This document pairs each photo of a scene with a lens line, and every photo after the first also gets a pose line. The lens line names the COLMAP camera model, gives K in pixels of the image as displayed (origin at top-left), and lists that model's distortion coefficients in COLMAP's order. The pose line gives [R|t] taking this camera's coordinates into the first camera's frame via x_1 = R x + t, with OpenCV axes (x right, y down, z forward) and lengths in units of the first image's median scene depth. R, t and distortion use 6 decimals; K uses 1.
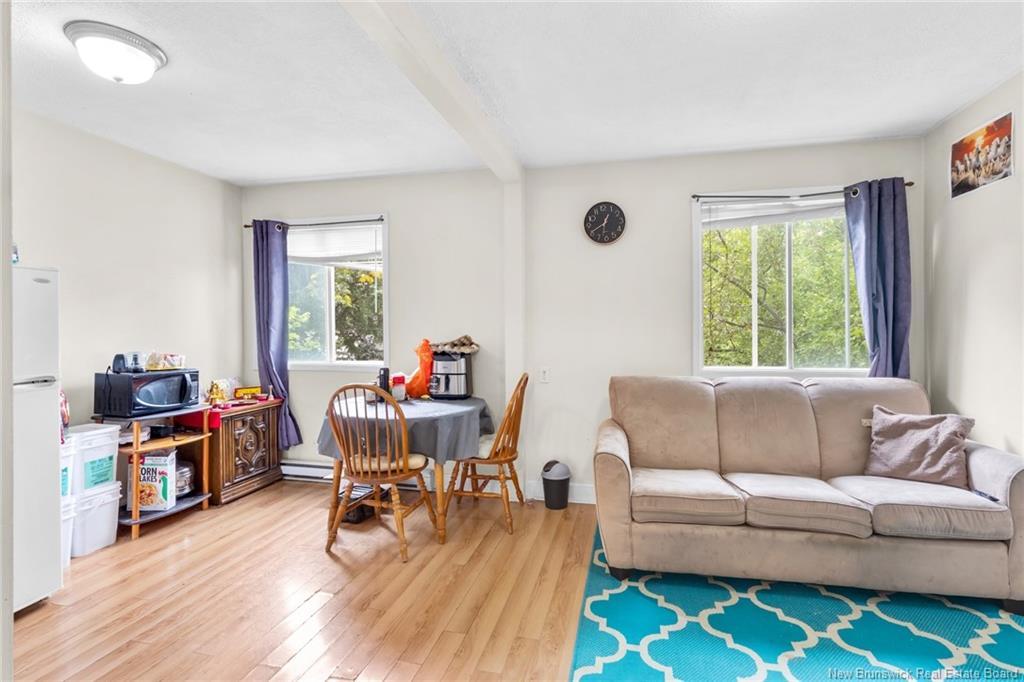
lens RADIAL K [[486.6, 0, 512.1], [0, 486.6, 335.6], [0, 0, 1]] dist [0.001352, 0.000485]
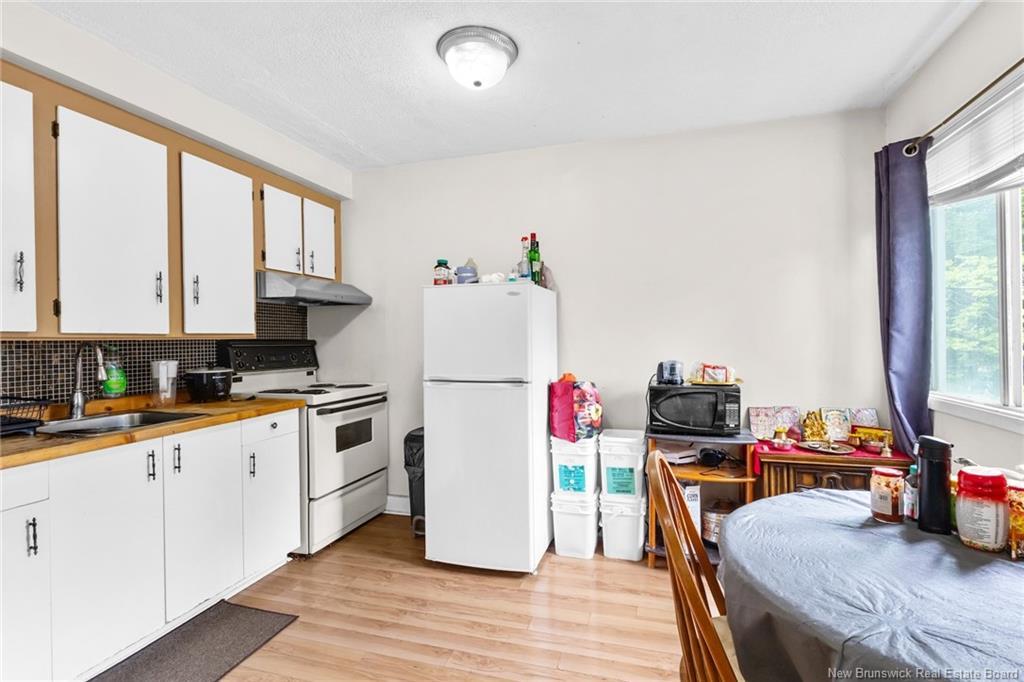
lens RADIAL K [[486.6, 0, 506.9], [0, 486.6, 344.2], [0, 0, 1]] dist [0.001352, 0.000485]
pose [[-0.037002, 0.015557, -0.999194, 0.125819], [-0.004459, 0.999866, 0.015733, -0.009450], [0.999305, 0.005038, -0.036928, 0.732155]]
